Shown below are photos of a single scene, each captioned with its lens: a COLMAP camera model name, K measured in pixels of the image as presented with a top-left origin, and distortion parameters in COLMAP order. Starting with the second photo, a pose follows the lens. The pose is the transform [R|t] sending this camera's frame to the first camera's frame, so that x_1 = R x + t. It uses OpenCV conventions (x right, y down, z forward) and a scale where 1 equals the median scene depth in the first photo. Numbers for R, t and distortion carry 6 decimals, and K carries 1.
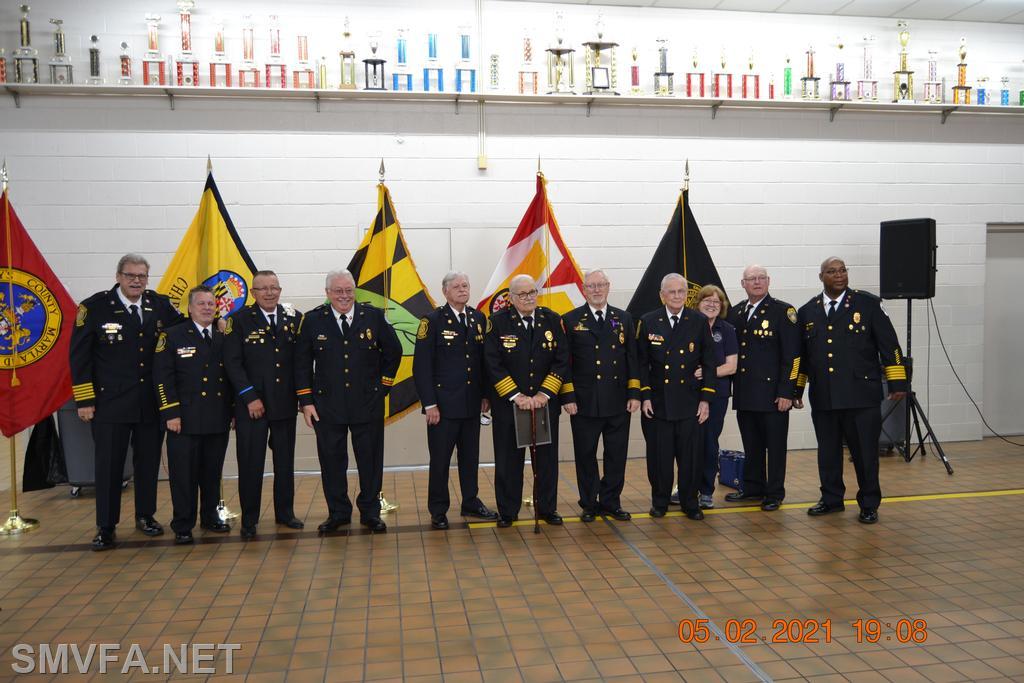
lens RADIAL K [[804.4, 0, 512.0], [0, 804.4, 341.5], [0, 0, 1]] dist [-0.007686, -0.001291]
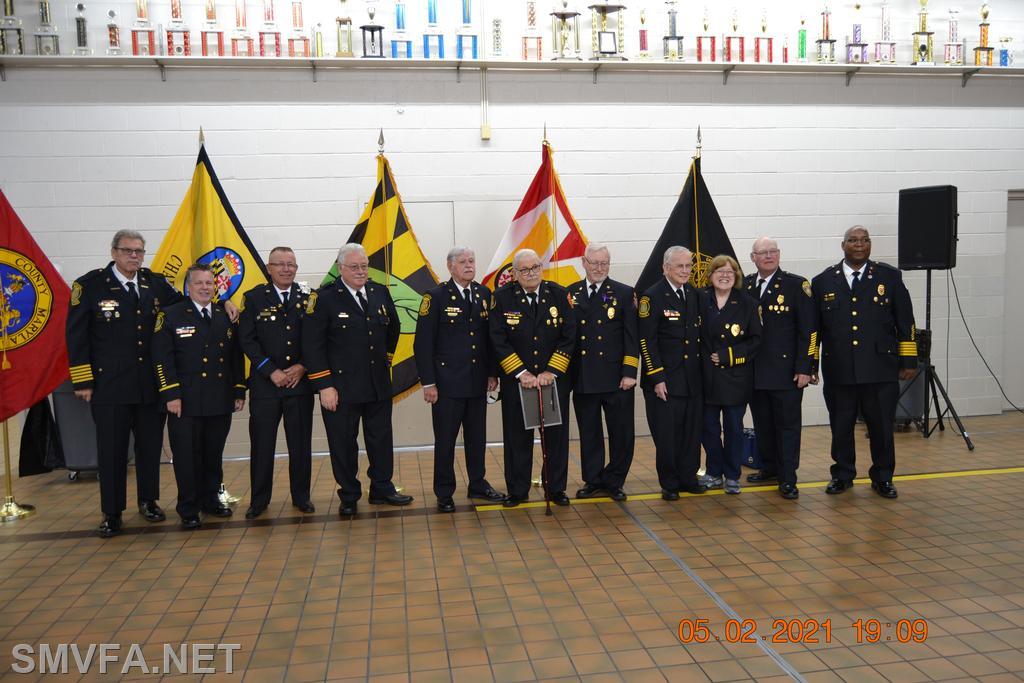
lens RADIAL K [[804.6, 0, 510.5], [0, 804.6, 342.7], [0, 0, 1]] dist [-0.008624, -0.000363]
pose [[0.999920, -0.009985, -0.007798, -0.002110], [0.010220, 0.999477, 0.030681, 0.000095], [0.007488, -0.030758, 0.999499, 0.031874]]
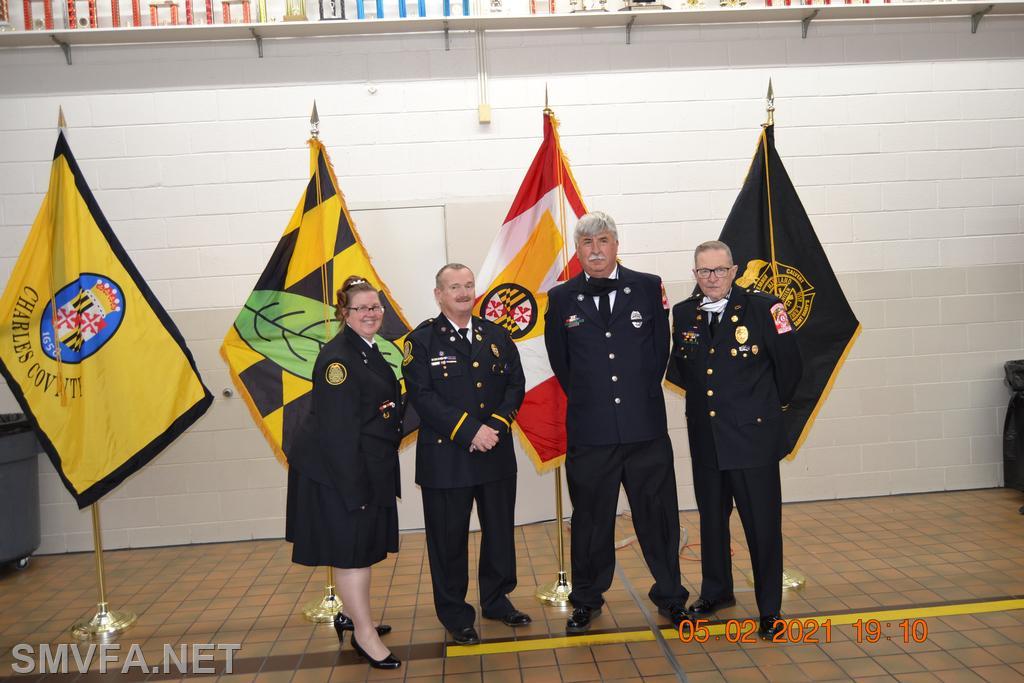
lens RADIAL K [[809.2, 0, 525.0], [0, 809.2, 340.3], [0, 0, 1]] dist [-0.012066, 0.000521]
pose [[0.996109, -0.032417, -0.081953, 0.061711], [0.032488, 0.999472, -0.000471, -0.016914], [0.081925, -0.002193, 0.996636, 0.308251]]
